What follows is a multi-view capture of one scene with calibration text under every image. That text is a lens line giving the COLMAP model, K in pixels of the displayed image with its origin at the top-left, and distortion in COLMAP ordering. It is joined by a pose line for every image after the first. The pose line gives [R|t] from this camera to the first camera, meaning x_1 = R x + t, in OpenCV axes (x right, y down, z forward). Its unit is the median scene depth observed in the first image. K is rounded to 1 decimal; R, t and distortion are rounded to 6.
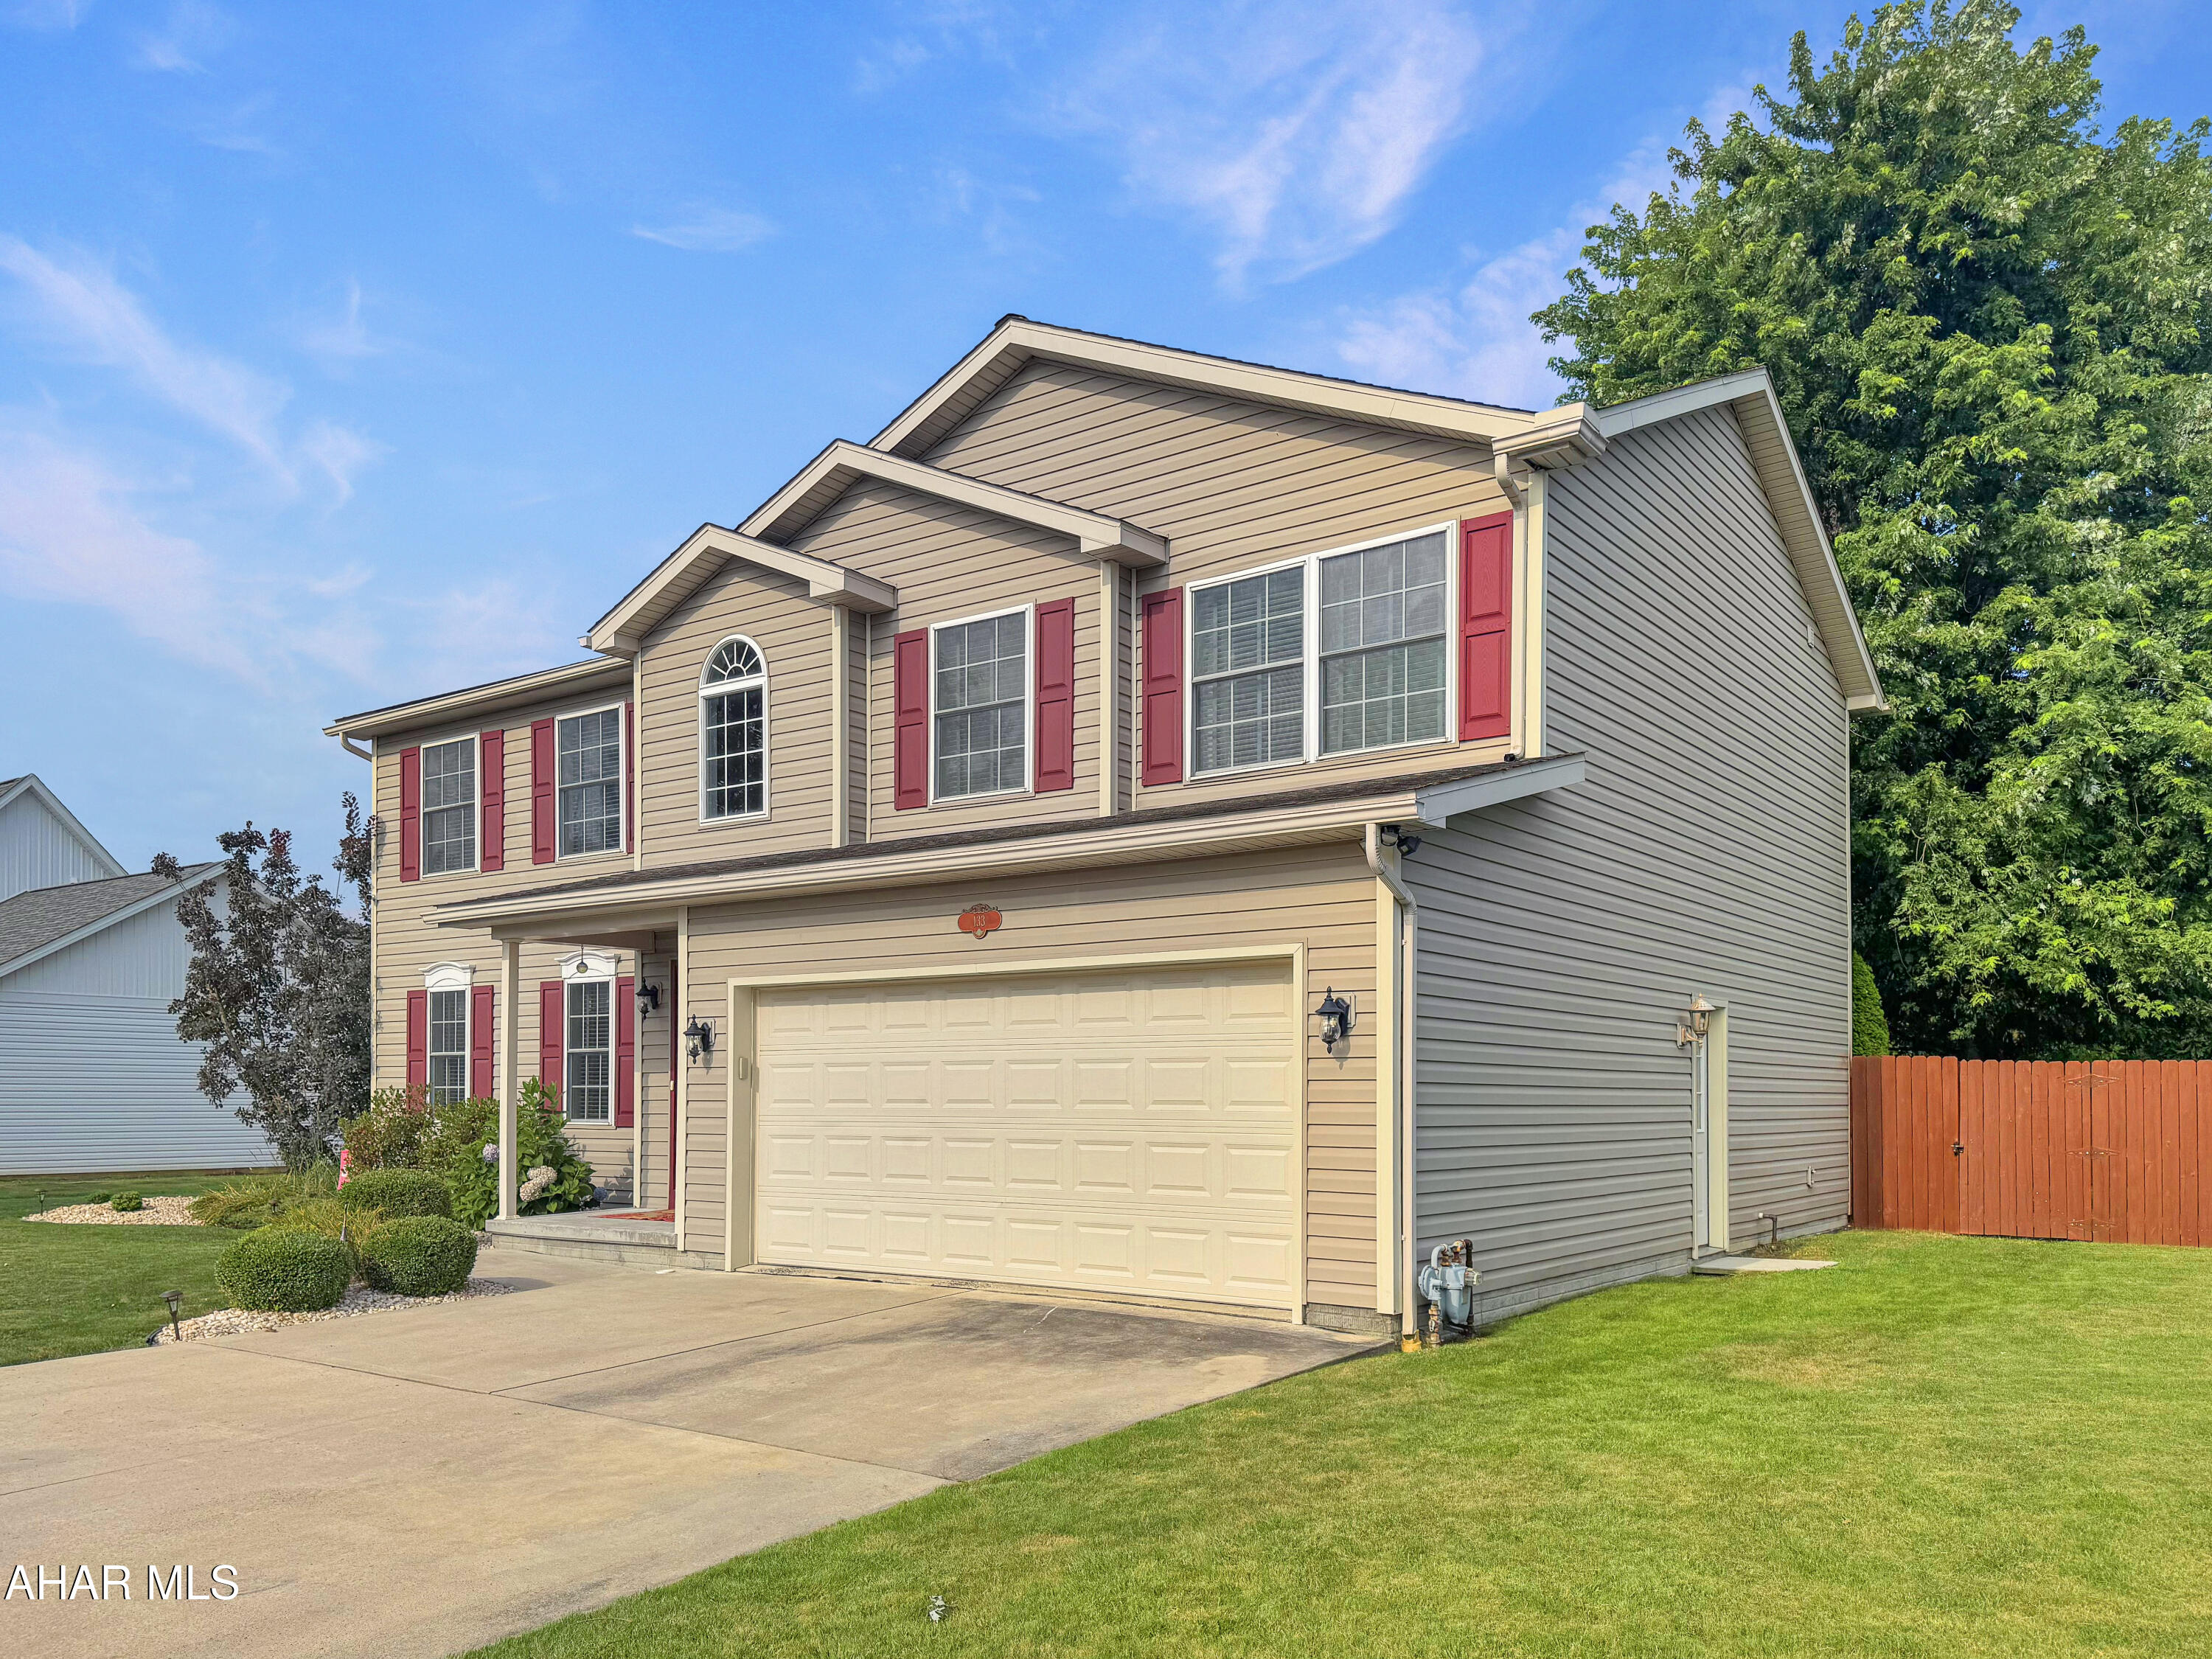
lens RADIAL K [[1690.9, 0, 1099.4], [0, 1690.9, 1039.3], [0, 0, 1]] dist [0.134855, -0.244878]
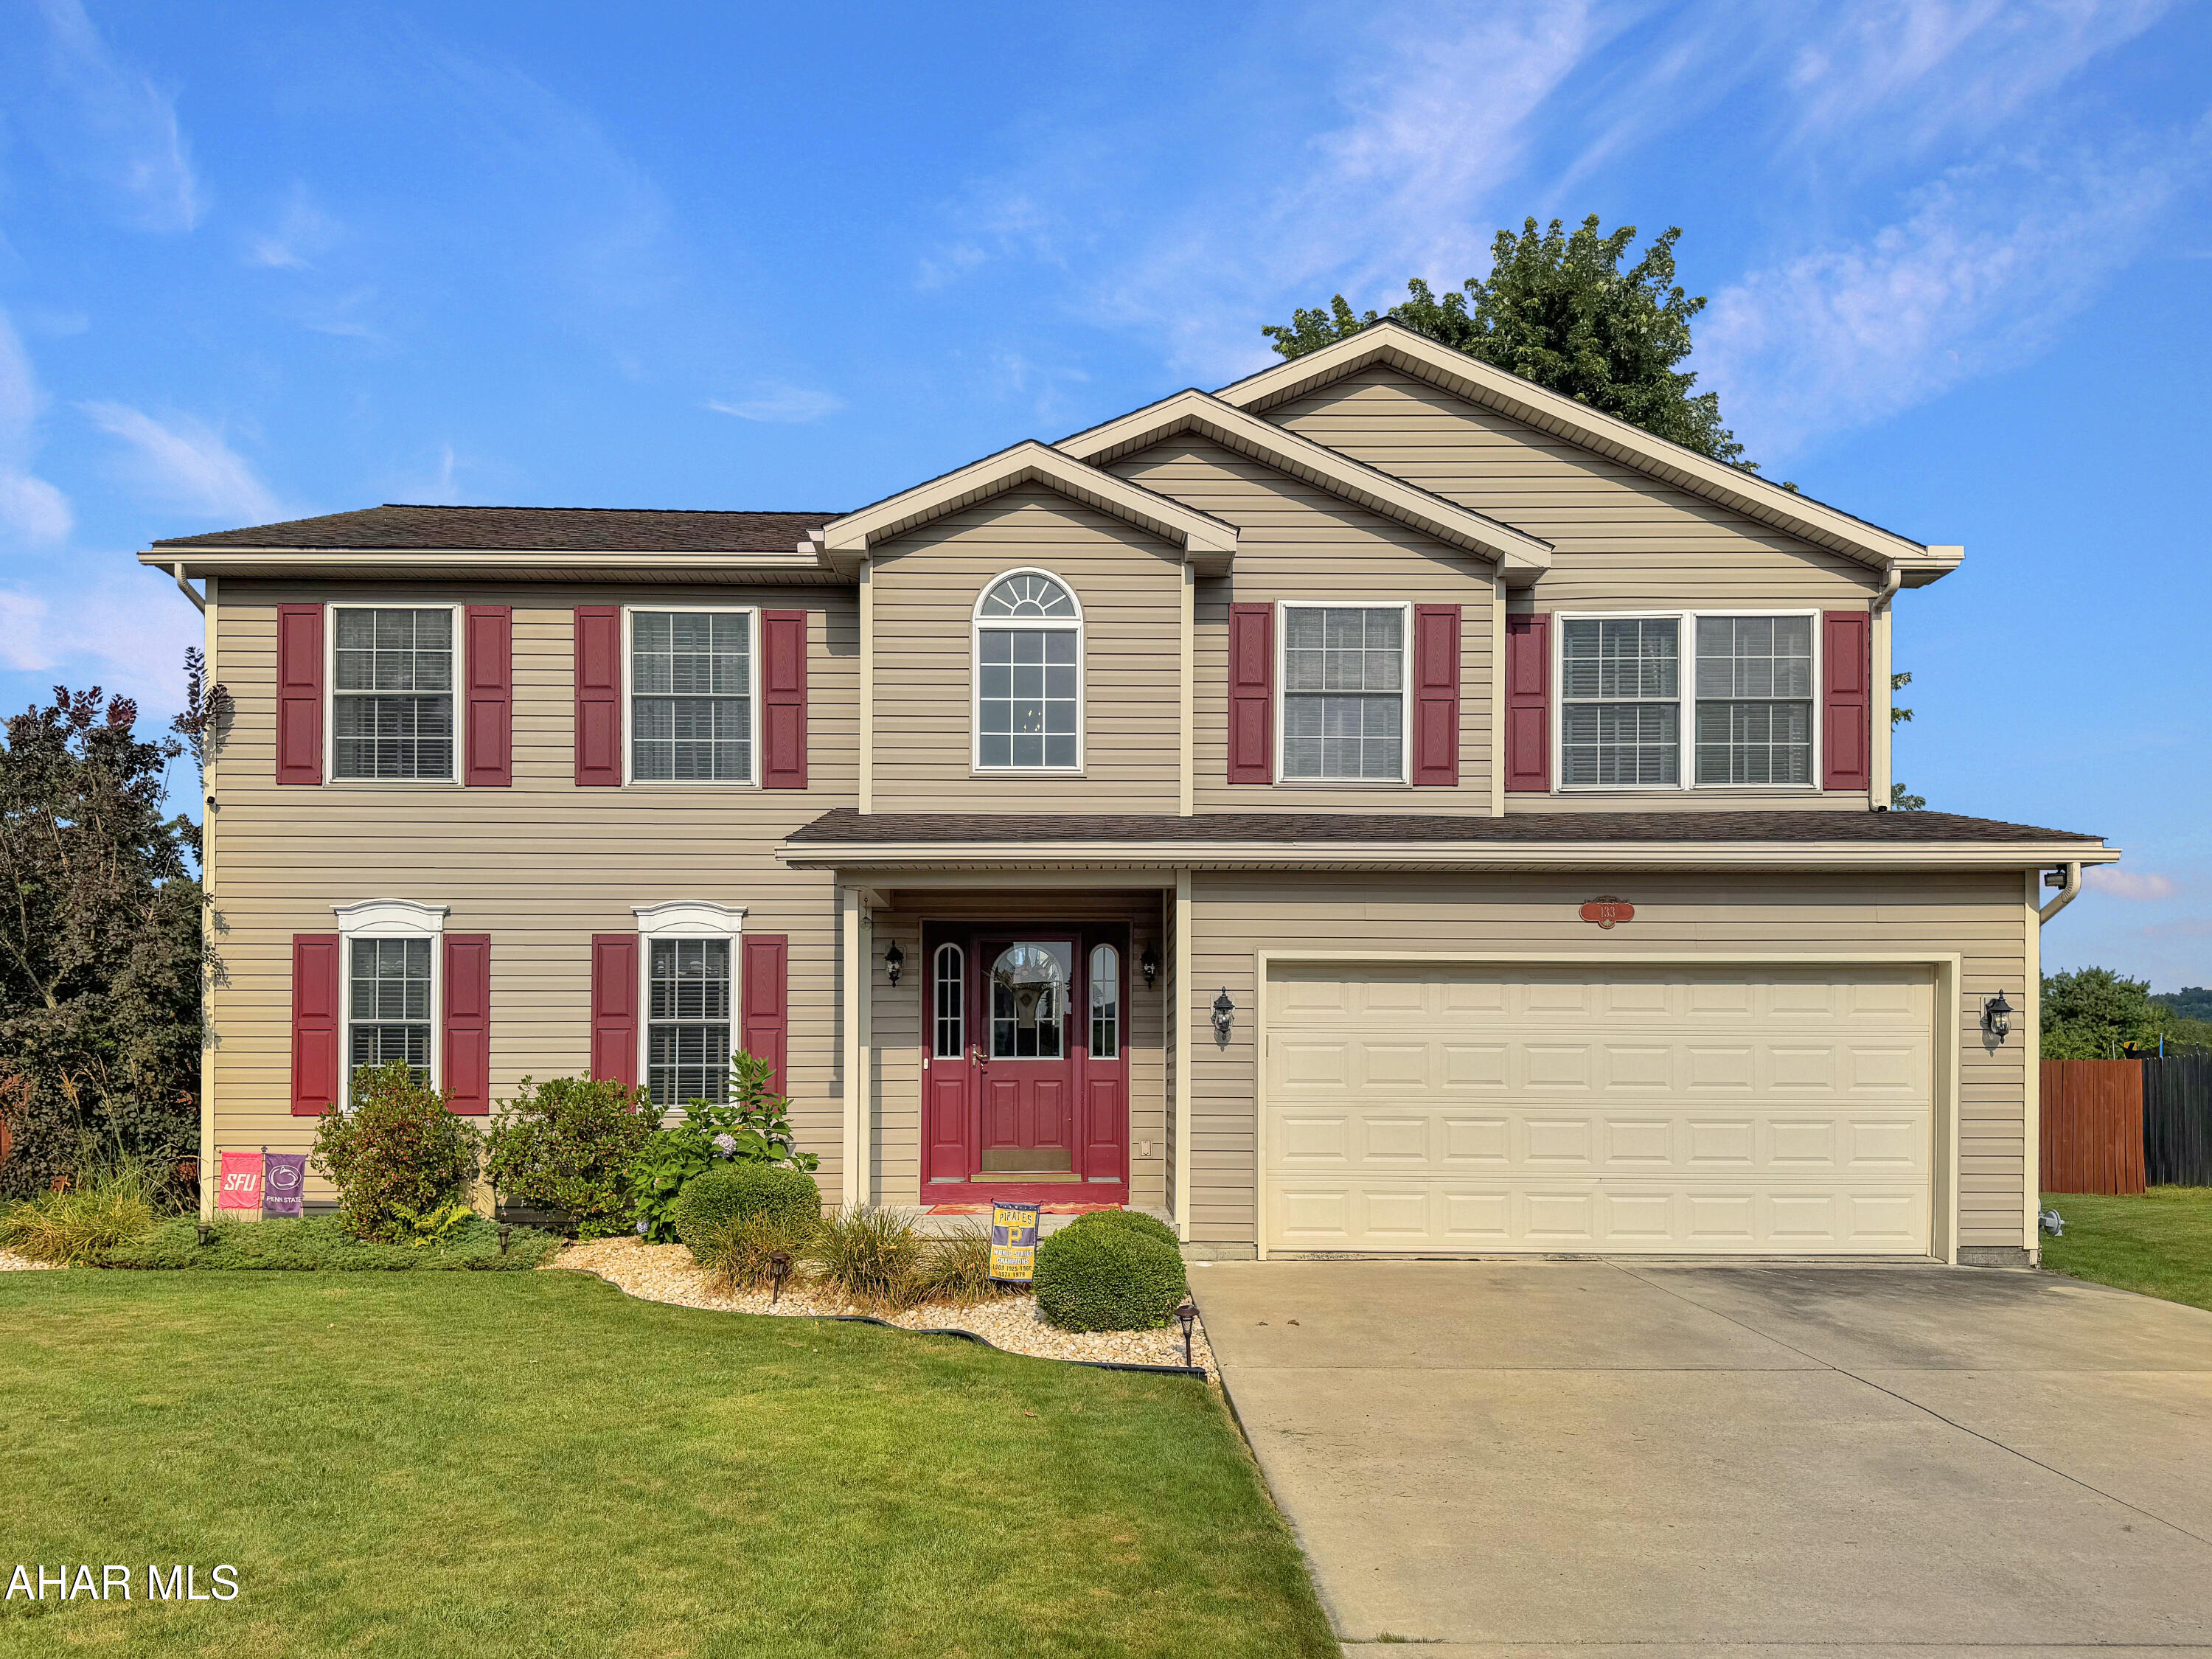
lens RADIAL K [[1690.9, 0, 1099.4], [0, 1690.9, 1039.3], [0, 0, 1]] dist [0.134855, -0.244878]
pose [[0.795608, 0.018791, 0.605520, -0.833539], [-0.022764, 0.999740, -0.001115, 0.015850], [-0.605383, -0.012897, 0.795830, 0.290934]]
